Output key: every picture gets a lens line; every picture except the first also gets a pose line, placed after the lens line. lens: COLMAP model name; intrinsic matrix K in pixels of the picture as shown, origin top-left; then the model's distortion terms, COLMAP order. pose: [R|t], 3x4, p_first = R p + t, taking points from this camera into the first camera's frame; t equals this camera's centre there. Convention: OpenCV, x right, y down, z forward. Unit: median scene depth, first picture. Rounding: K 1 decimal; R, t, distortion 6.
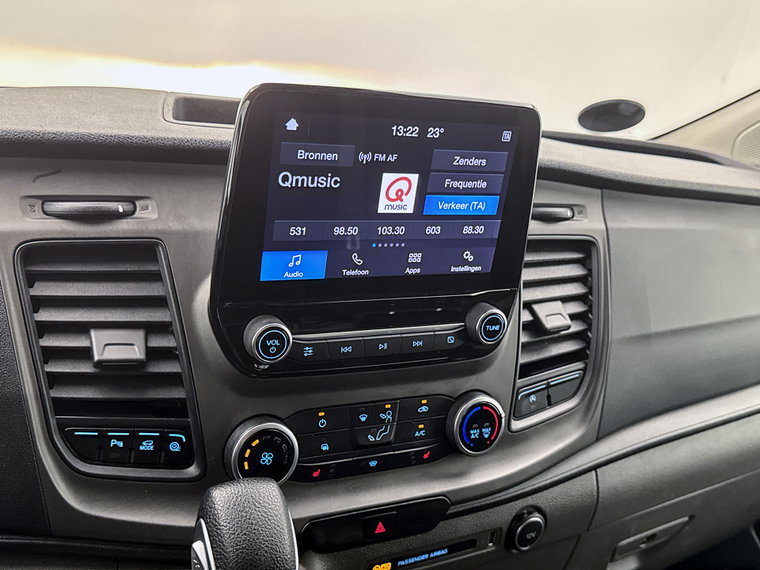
lens RADIAL K [[818.0, 0, 376.6], [0, 818.0, 286.7], [0, 0, 1]] dist [0.114329, 0.000000]
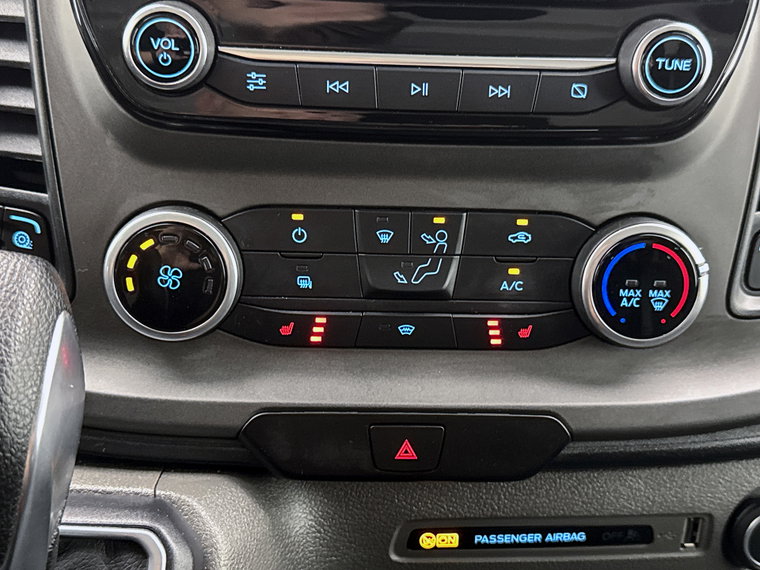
lens RADIAL K [[1027.6, 0, 375.1], [0, 1027.6, 293.2], [0, 0, 1]] dist [0.112469, 0.000000]
pose [[0.913561, 0.065804, -0.401342, 0.233476], [-0.059078, 0.997828, 0.029125, 0.172334], [0.402387, -0.002897, 0.915465, 0.394607]]
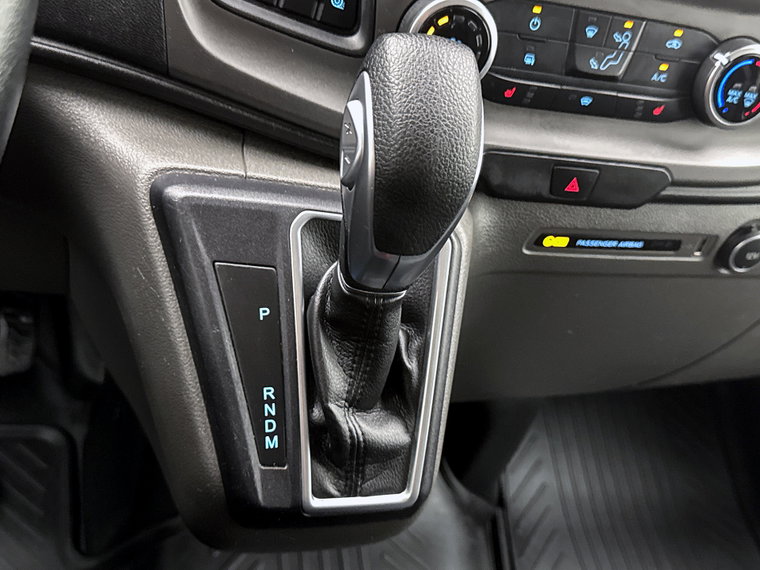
lens RADIAL K [[916.9, 0, 362.0], [0, 916.9, 307.6], [0, 0, 1]] dist [-0.012554, 0.000000]
pose [[0.960052, 0.246833, -0.131811, -0.042373], [-0.191394, 0.922875, 0.334172, 0.148870], [0.204130, -0.295595, 0.933250, 0.140358]]
